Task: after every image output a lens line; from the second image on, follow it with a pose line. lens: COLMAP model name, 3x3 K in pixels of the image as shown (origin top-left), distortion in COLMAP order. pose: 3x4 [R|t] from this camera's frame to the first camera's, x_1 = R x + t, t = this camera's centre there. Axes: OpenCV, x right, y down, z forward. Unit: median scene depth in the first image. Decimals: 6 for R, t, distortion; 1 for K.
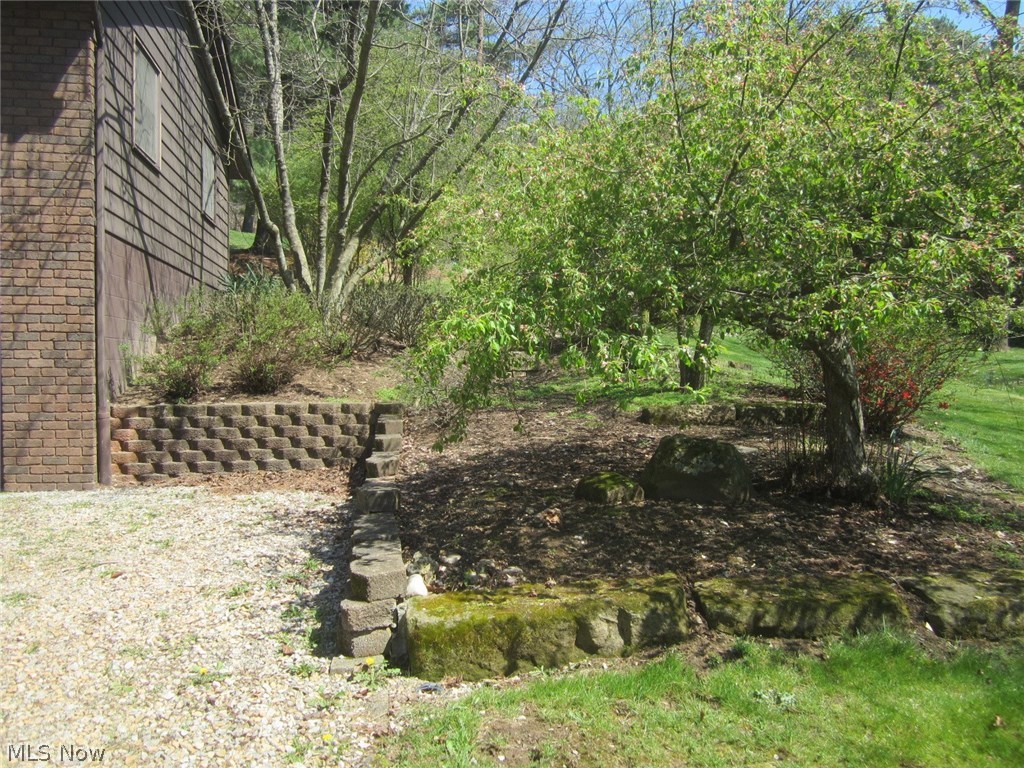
lens RADIAL K [[845.7, 0, 507.9], [0, 845.7, 387.0], [0, 0, 1]] dist [-0.033893, -0.004152]
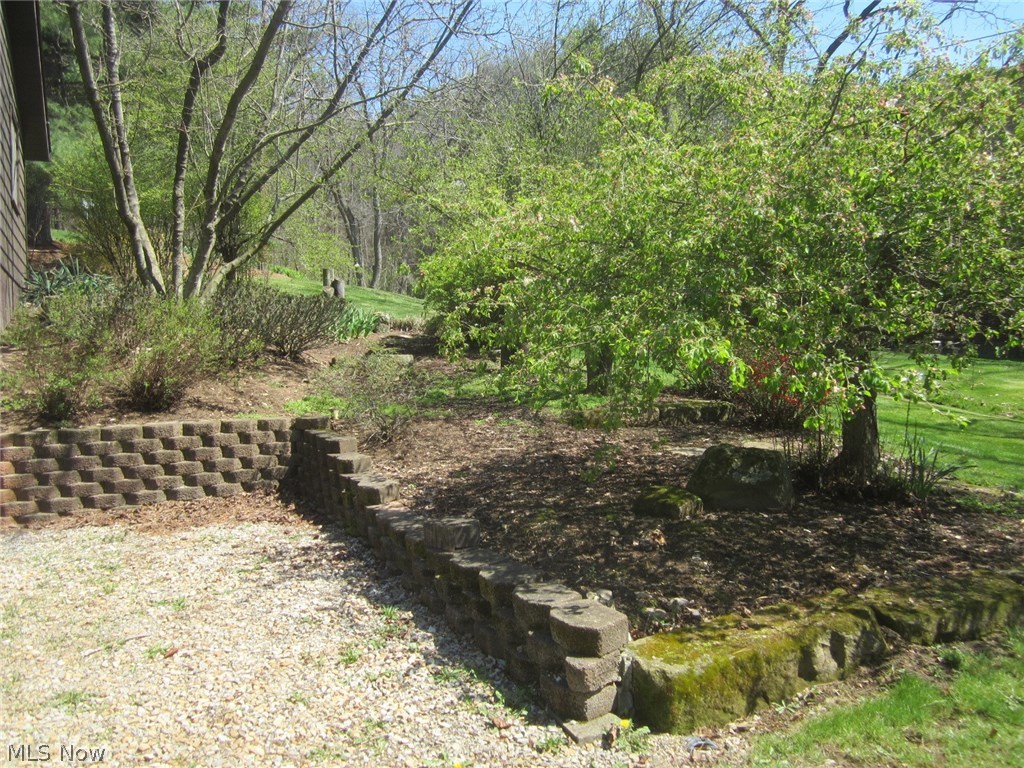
lens RADIAL K [[845.7, 0, 512.4], [0, 845.7, 382.6], [0, 0, 1]] dist [-0.033893, -0.004152]
pose [[0.956403, -0.027276, 0.290774, -0.205007], [0.026598, 0.999626, 0.006285, -0.019200], [-0.290837, 0.001723, 0.956771, 0.065429]]
